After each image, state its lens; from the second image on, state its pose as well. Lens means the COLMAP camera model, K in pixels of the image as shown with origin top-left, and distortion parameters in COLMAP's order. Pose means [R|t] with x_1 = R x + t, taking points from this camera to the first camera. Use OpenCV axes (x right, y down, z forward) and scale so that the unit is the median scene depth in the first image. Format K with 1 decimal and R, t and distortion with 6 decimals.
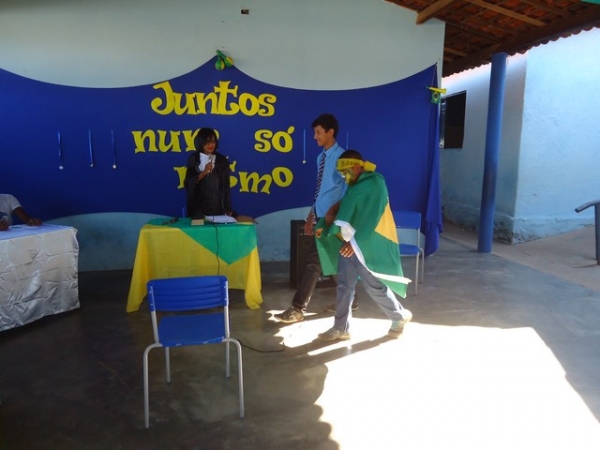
lens RADIAL K [[436.2, 0, 301.3], [0, 436.2, 222.1], [0, 0, 1]] dist [-0.008499, 0.005732]
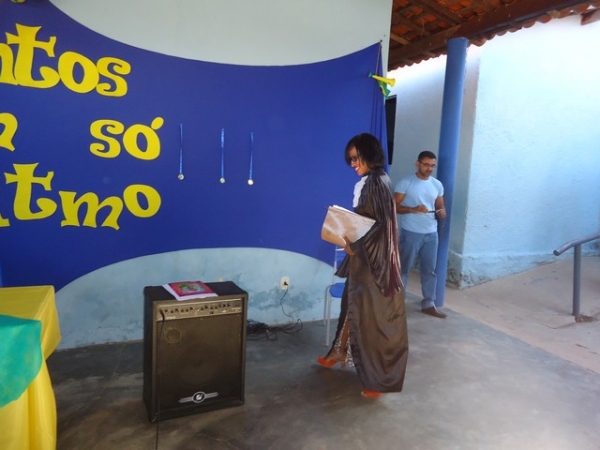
lens RADIAL K [[436.2, 0, 301.3], [0, 436.2, 222.1], [0, 0, 1]] dist [-0.008499, 0.005732]
pose [[0.975197, 0.010286, 0.221098, 0.038049], [-0.004230, 0.999603, -0.027846, -0.060528], [-0.221297, 0.026220, 0.974854, 0.382603]]
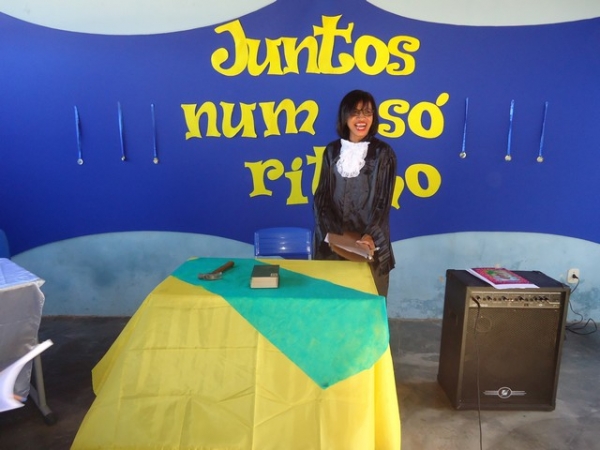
lens RADIAL K [[436.2, 0, 301.3], [0, 436.2, 222.1], [0, 0, 1]] dist [-0.008499, 0.005732]
pose [[0.972168, 0.043315, -0.230248, -0.065985], [-0.036989, 0.998812, 0.031724, -0.061760], [0.231348, -0.022325, 0.972615, 0.400531]]
